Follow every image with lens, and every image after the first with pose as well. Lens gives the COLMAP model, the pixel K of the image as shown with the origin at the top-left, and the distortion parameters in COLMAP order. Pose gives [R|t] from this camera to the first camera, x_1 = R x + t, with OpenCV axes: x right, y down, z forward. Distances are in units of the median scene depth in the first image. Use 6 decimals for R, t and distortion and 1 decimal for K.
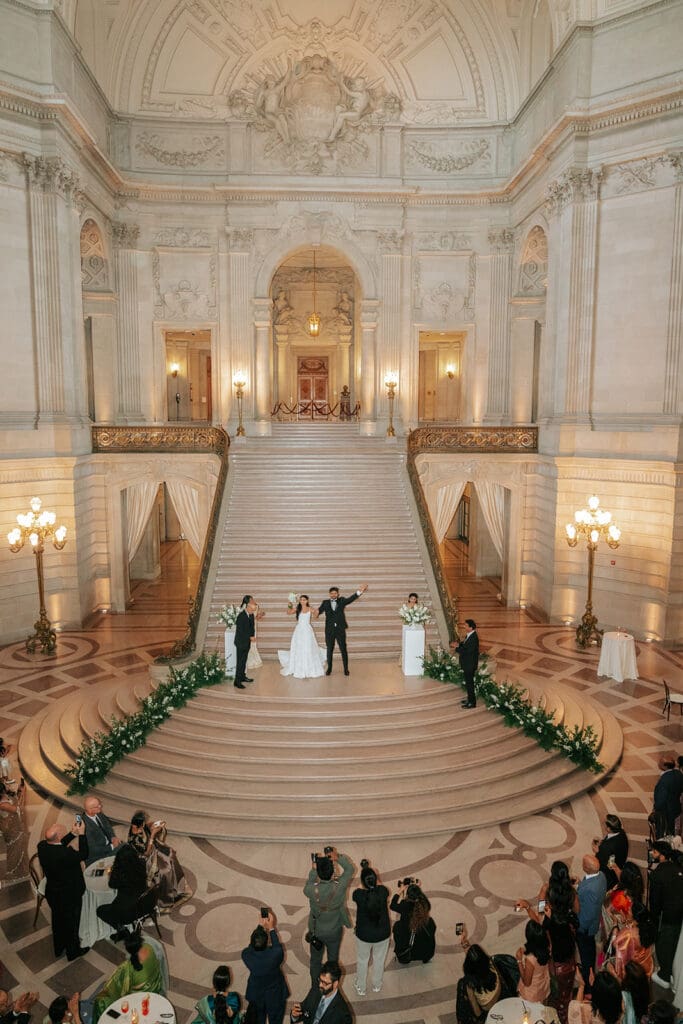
lens RADIAL K [[691.3, 0, 336.7], [0, 691.3, 509.3], [0, 0, 1]] dist [-0.012736, 0.012074]
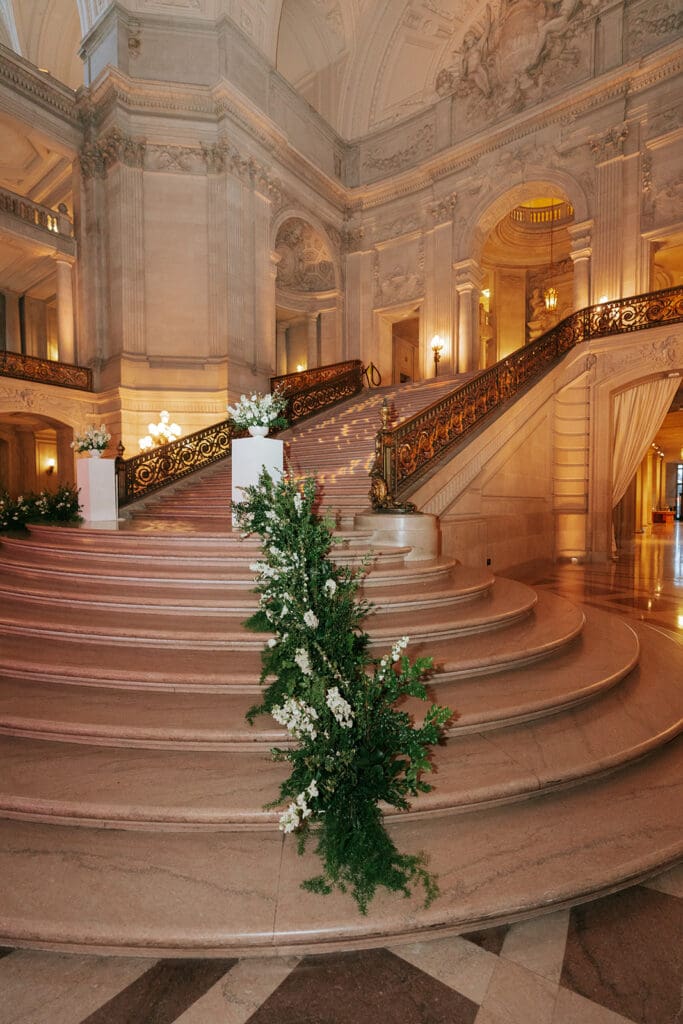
lens RADIAL K [[471.9, 0, 343.1], [0, 471.9, 523.1], [0, 0, 1]] dist [0.000316, -0.001270]
pose [[0.775554, 0.026367, -0.630730, 0.273530], [-0.077116, 0.995602, -0.053203, 0.171357], [0.626553, 0.089901, 0.774177, 0.531176]]
